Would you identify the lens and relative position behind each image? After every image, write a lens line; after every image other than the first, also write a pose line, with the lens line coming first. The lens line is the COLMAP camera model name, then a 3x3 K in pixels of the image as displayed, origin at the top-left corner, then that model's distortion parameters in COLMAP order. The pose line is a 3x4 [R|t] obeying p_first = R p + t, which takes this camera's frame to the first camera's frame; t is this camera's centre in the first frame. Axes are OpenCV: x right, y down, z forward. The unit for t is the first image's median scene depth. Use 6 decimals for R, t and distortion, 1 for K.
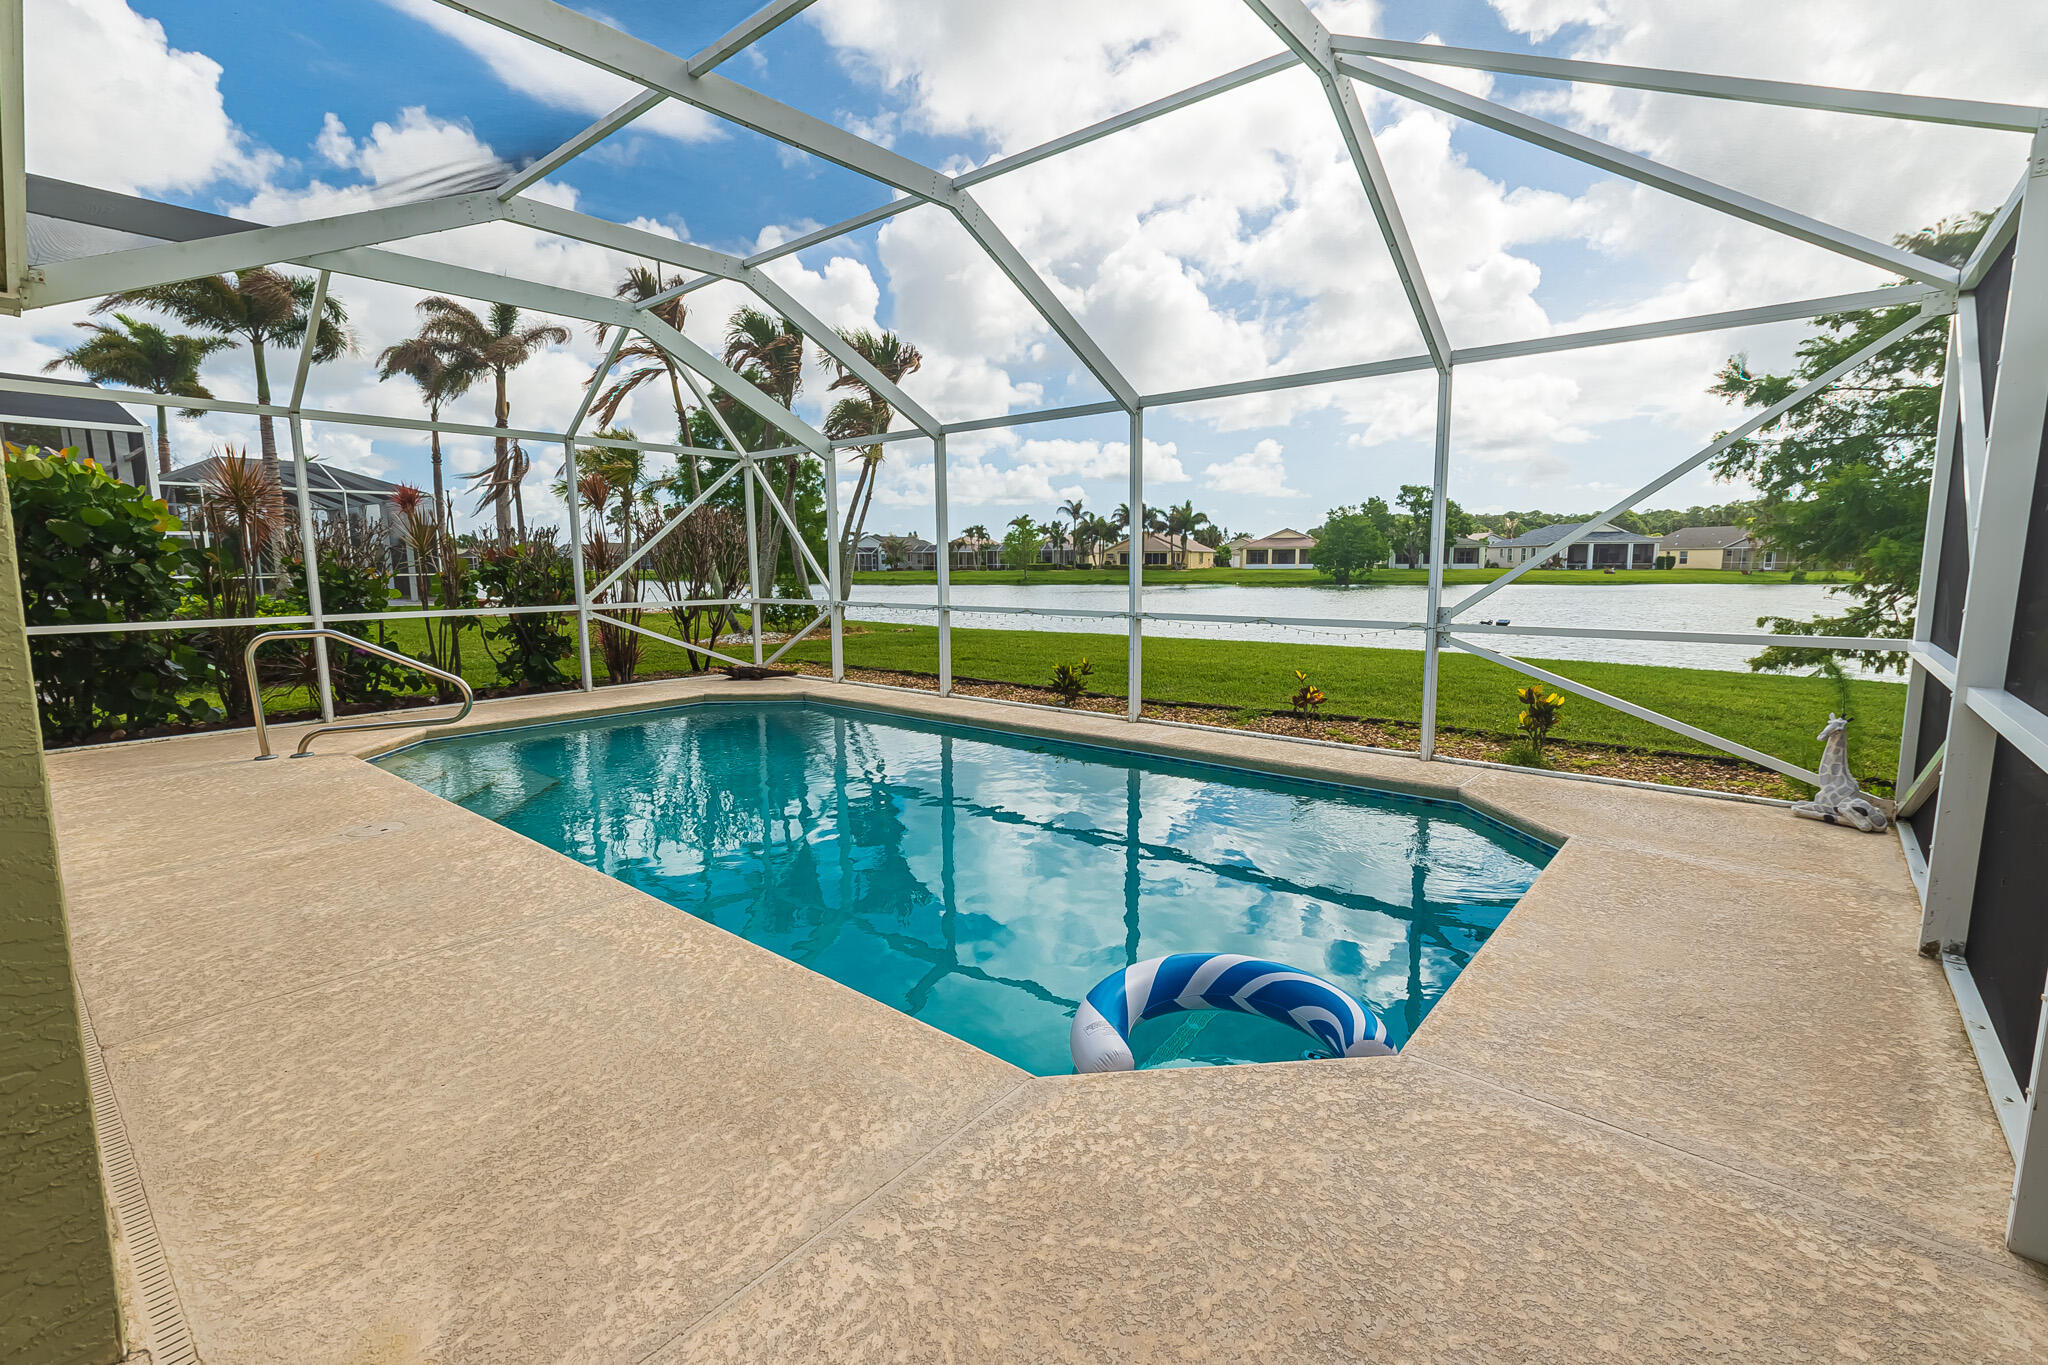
lens RADIAL K [[916.6, 0, 1012.4], [0, 916.6, 687.3], [0, 0, 1]] dist [-0.009347, 0.004192]
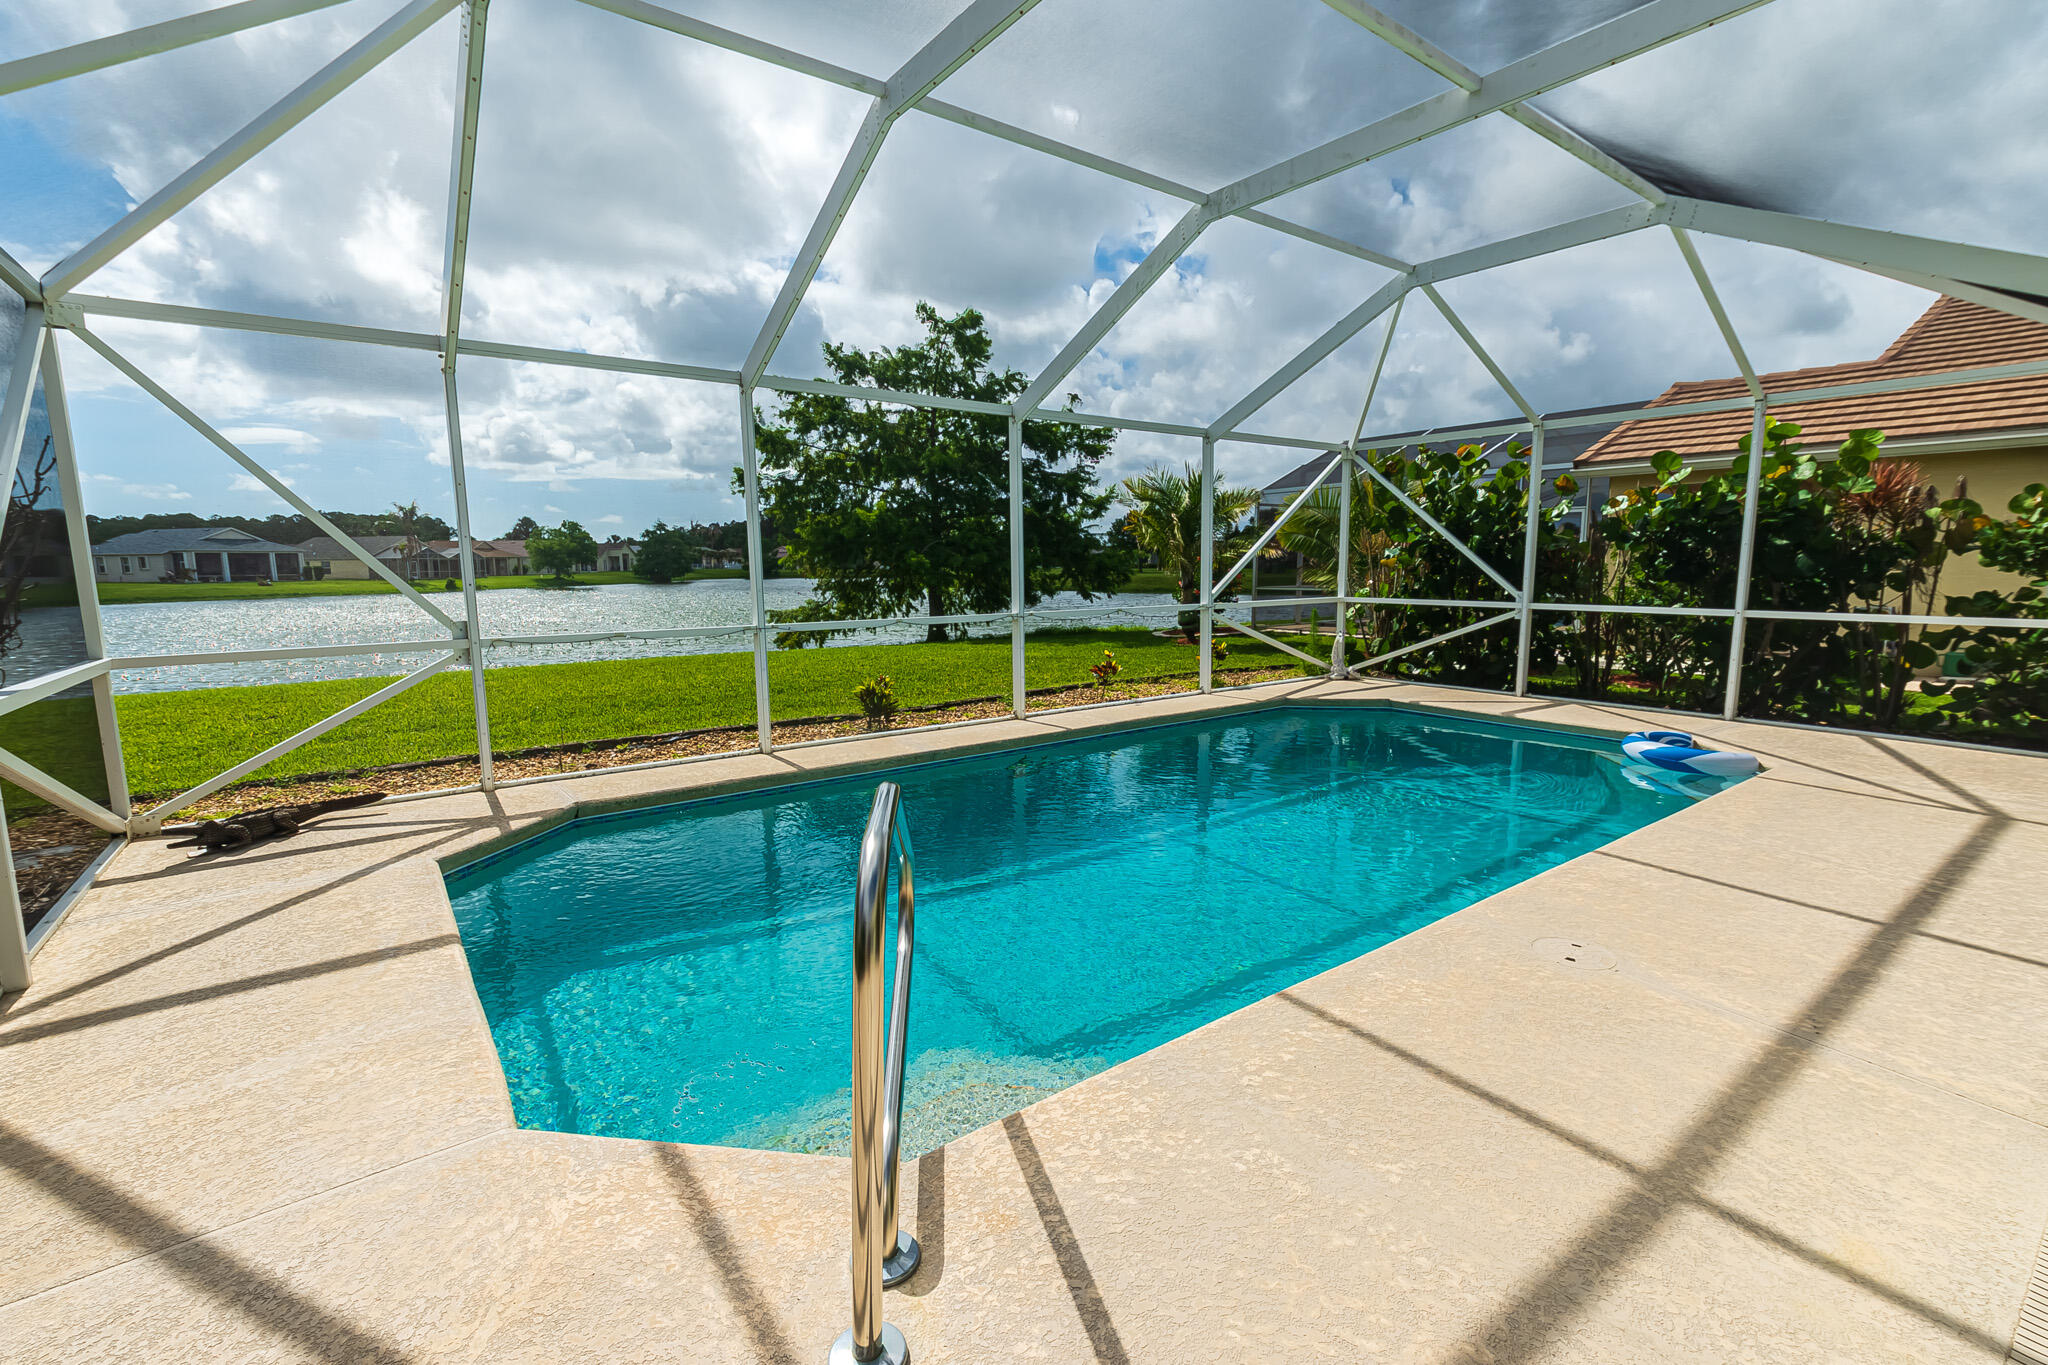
lens RADIAL K [[916.6, 0, 1040.1], [0, 916.6, 686.4], [0, 0, 1]] dist [-0.009347, 0.004192]
pose [[0.213466, -0.128446, 0.968470, -0.708948], [0.140650, 0.985033, 0.099641, -0.081561], [-0.966773, 0.114945, 0.228336, 0.605164]]
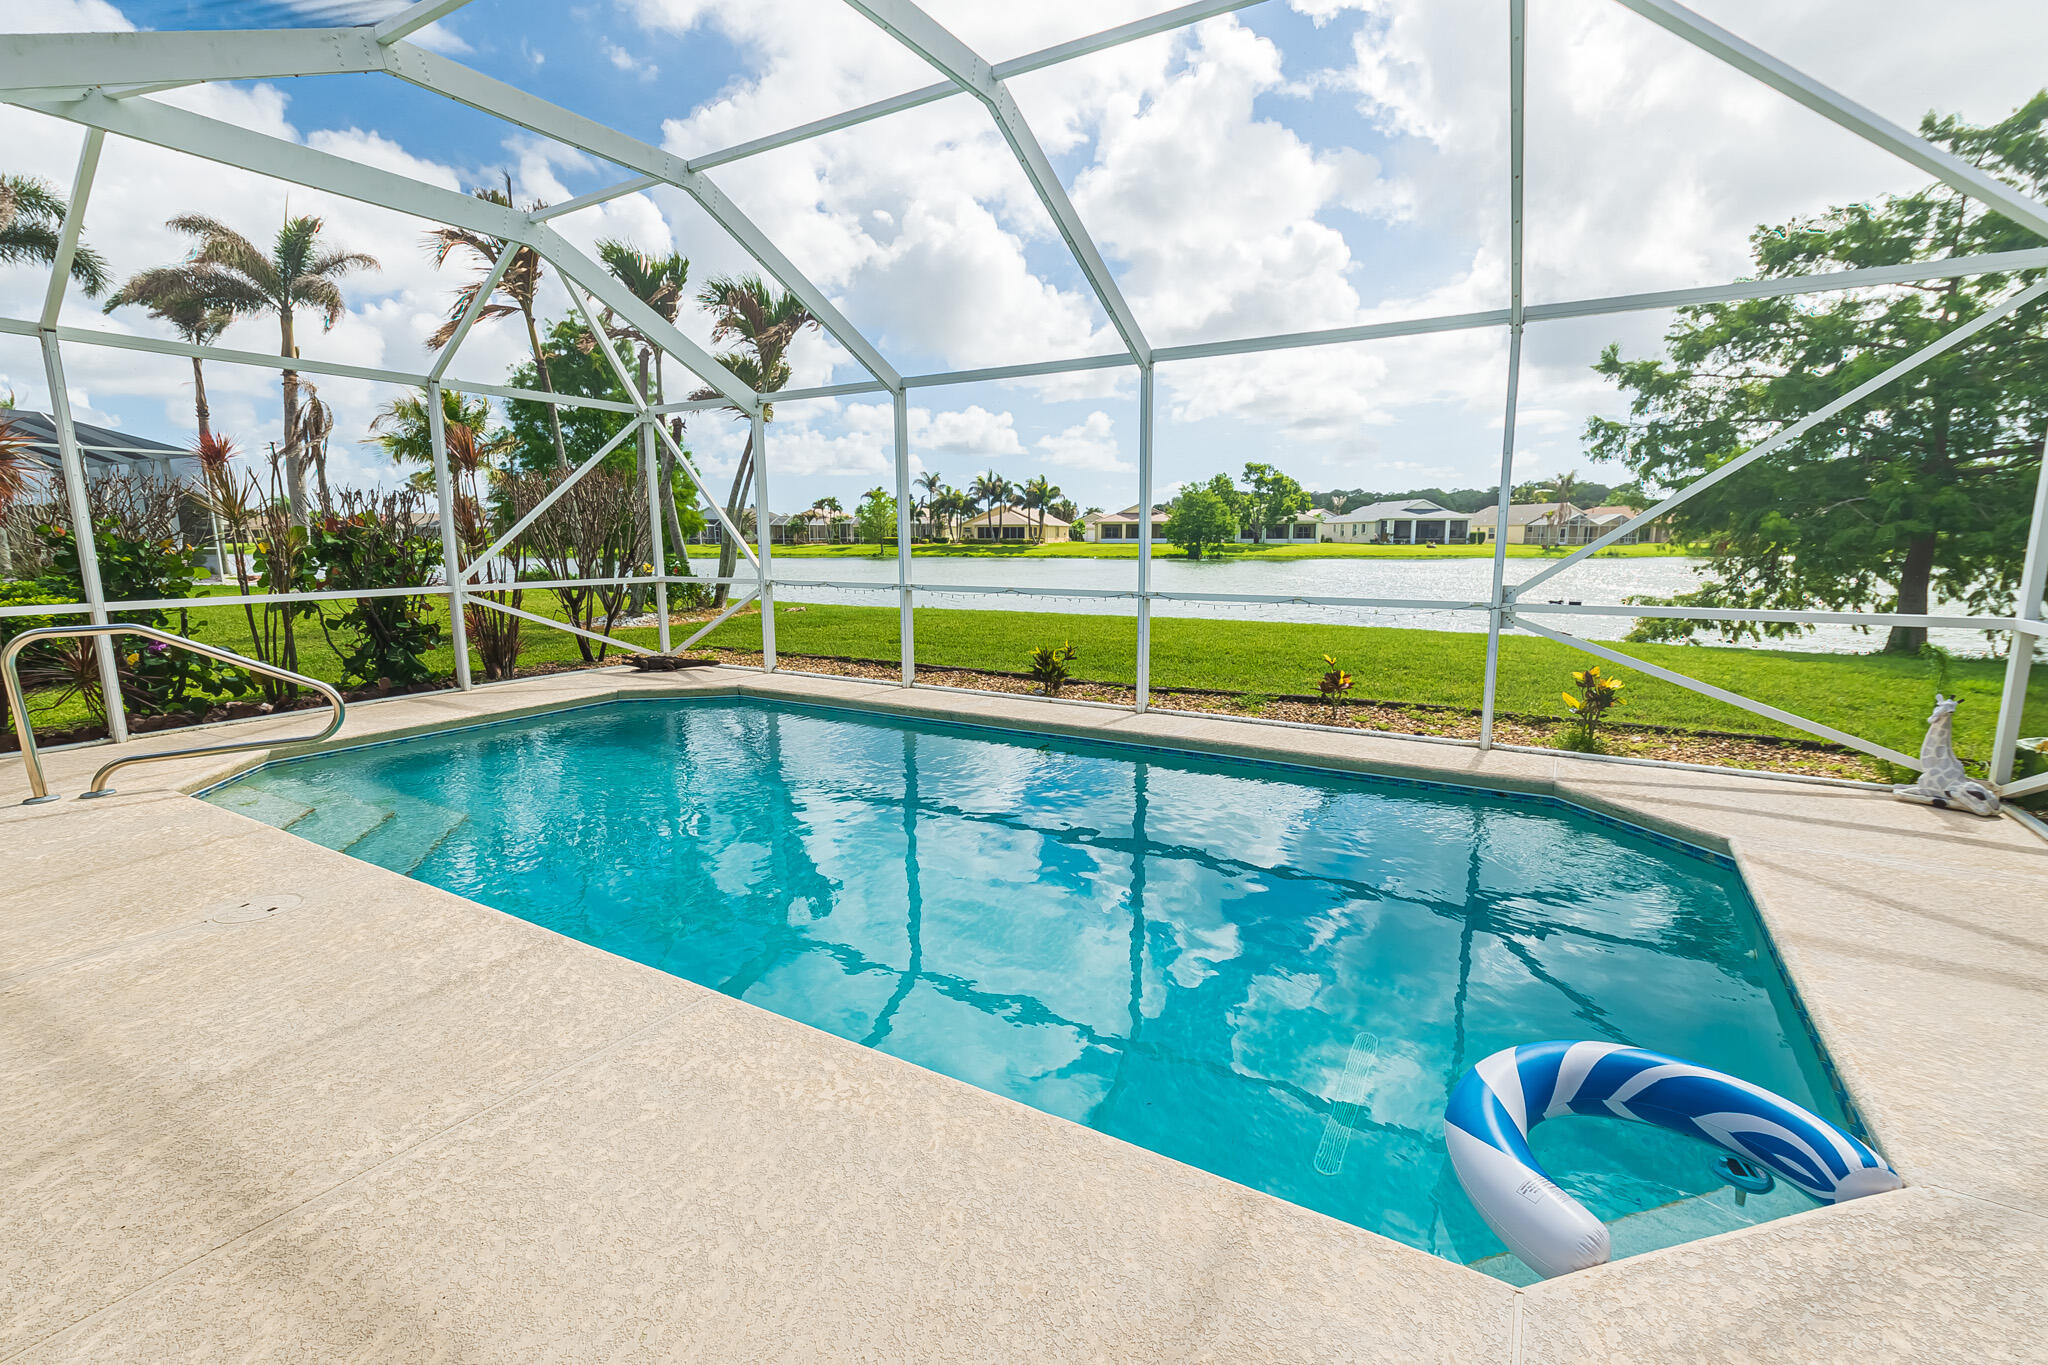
lens RADIAL K [[916.6, 0, 1008.8], [0, 916.6, 686.2], [0, 0, 1]] dist [-0.009347, 0.004192]
pose [[0.985816, -0.023700, 0.166150, -0.129369], [0.019241, 0.999412, 0.028395, -0.014702], [-0.166725, -0.024795, 0.985692, 0.114336]]
